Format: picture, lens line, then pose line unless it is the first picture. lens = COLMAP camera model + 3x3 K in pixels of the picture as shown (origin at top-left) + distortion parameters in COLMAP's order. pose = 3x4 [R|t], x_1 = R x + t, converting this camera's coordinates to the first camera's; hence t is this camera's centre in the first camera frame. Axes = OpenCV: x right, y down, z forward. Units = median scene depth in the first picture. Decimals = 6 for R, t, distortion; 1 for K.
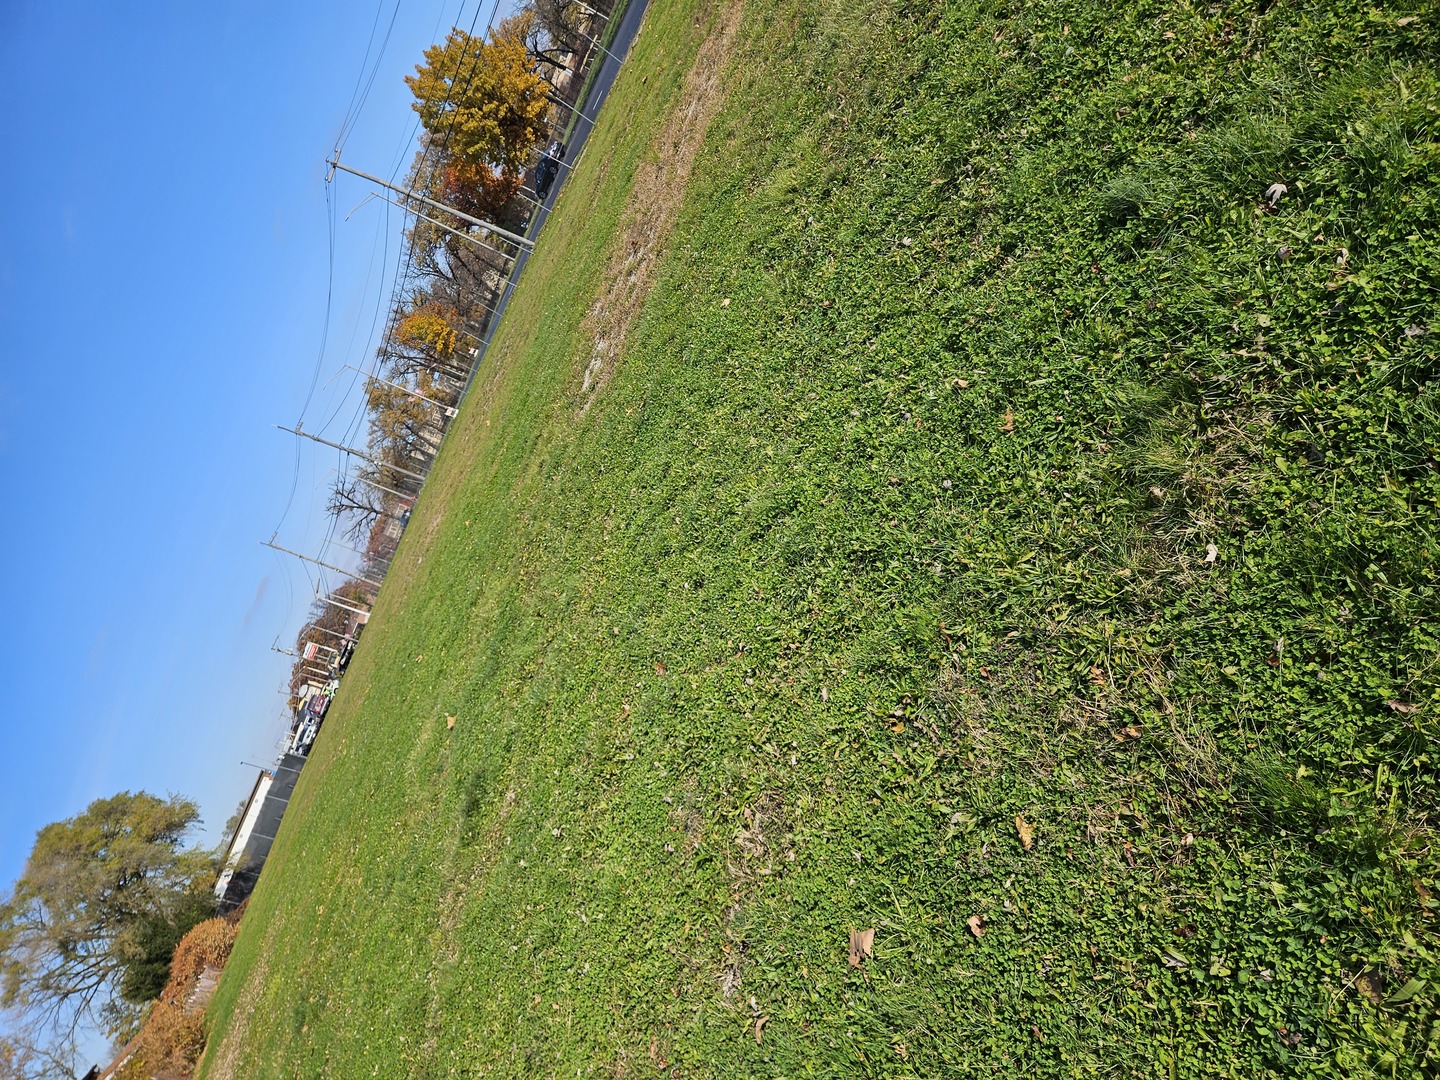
lens RADIAL K [[956.4, 0, 720.0], [0, 956.4, 540.0], [0, 0, 1]] dist [0.074749, -0.076501]
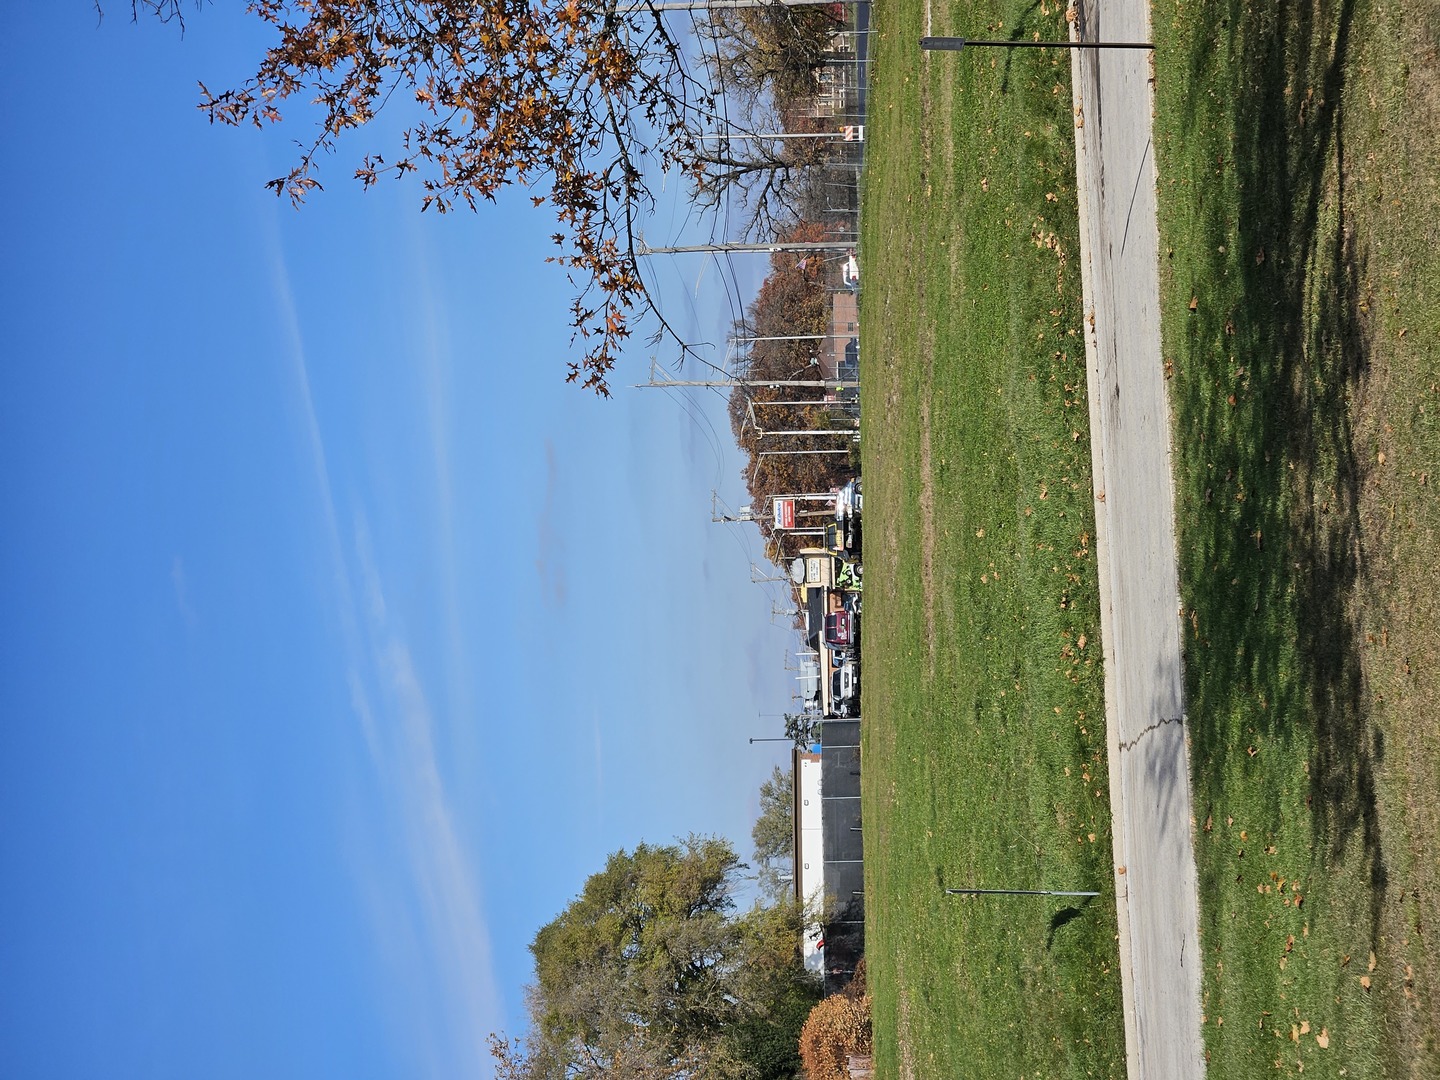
lens RADIAL K [[2923.3, 0, 720.0], [0, 2923.3, 540.0], [0, 0, 1]] dist [-0.444702, -0.023717]
pose [[0.861137, -0.289322, -0.418014, 0.227994], [0.386670, 0.906585, 0.169087, -0.177698], [0.330044, -0.307240, 0.892566, -0.475549]]
